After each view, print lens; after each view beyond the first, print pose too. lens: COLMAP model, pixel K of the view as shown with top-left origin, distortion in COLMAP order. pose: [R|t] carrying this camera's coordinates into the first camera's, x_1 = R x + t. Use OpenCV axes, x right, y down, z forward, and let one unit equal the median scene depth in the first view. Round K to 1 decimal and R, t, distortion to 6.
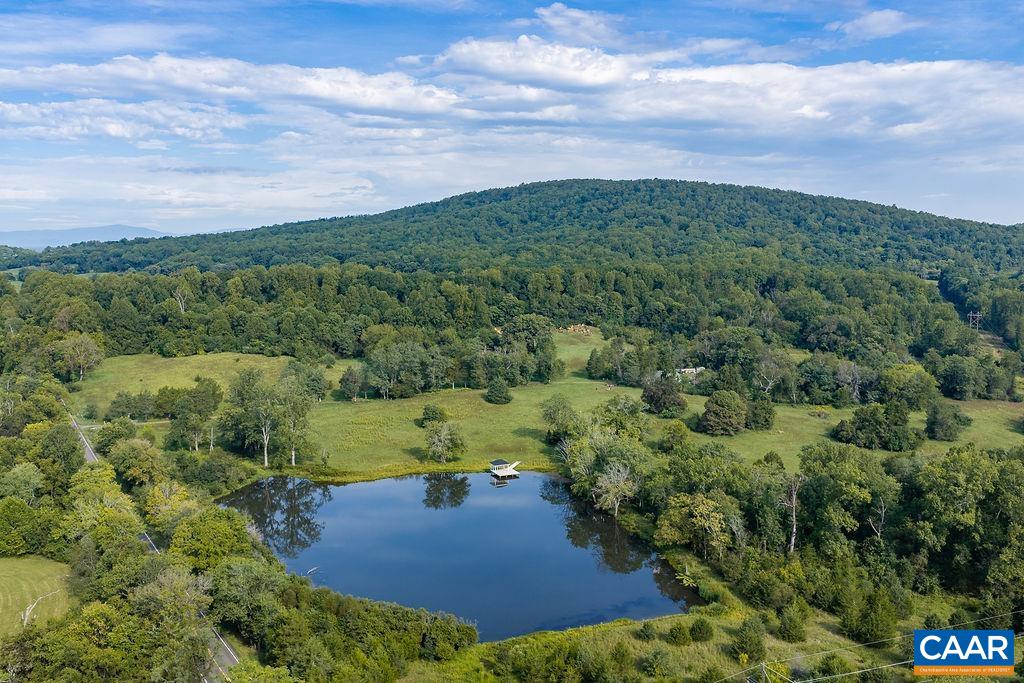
lens RADIAL K [[847.4, 0, 514.0], [0, 847.4, 336.6], [0, 0, 1]] dist [0.001943, -0.014003]
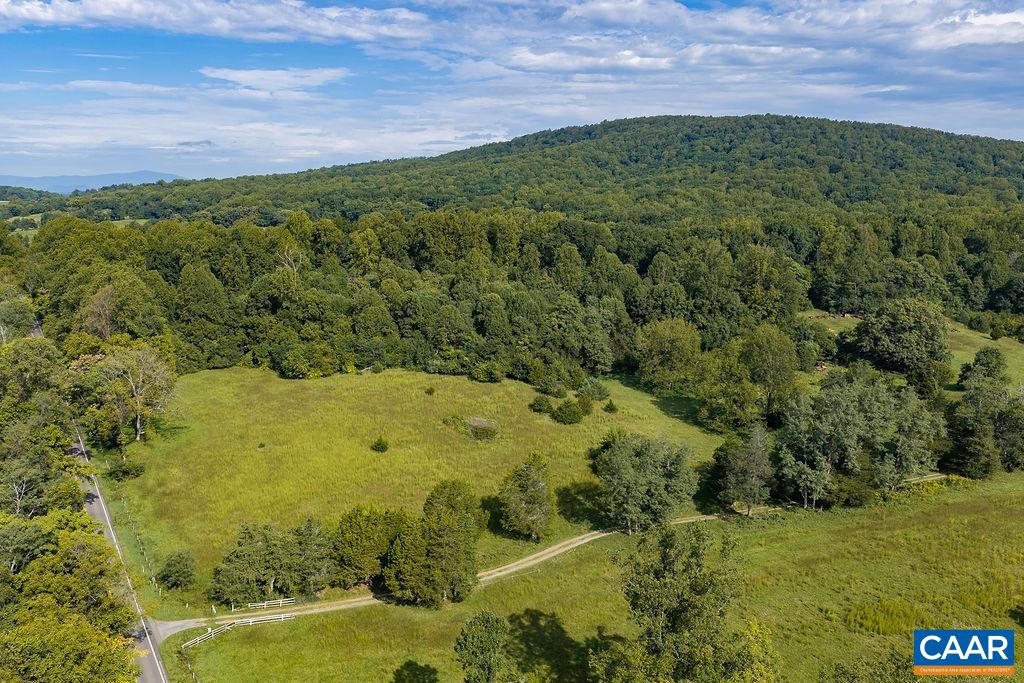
lens RADIAL K [[847.4, 0, 504.5], [0, 847.4, 333.8], [0, 0, 1]] dist [0.001943, -0.014003]
pose [[0.999219, 0.012248, -0.037557, -0.216249], [-0.010138, 0.998388, 0.055852, -0.030514], [0.038180, -0.055428, 0.997732, 0.400590]]
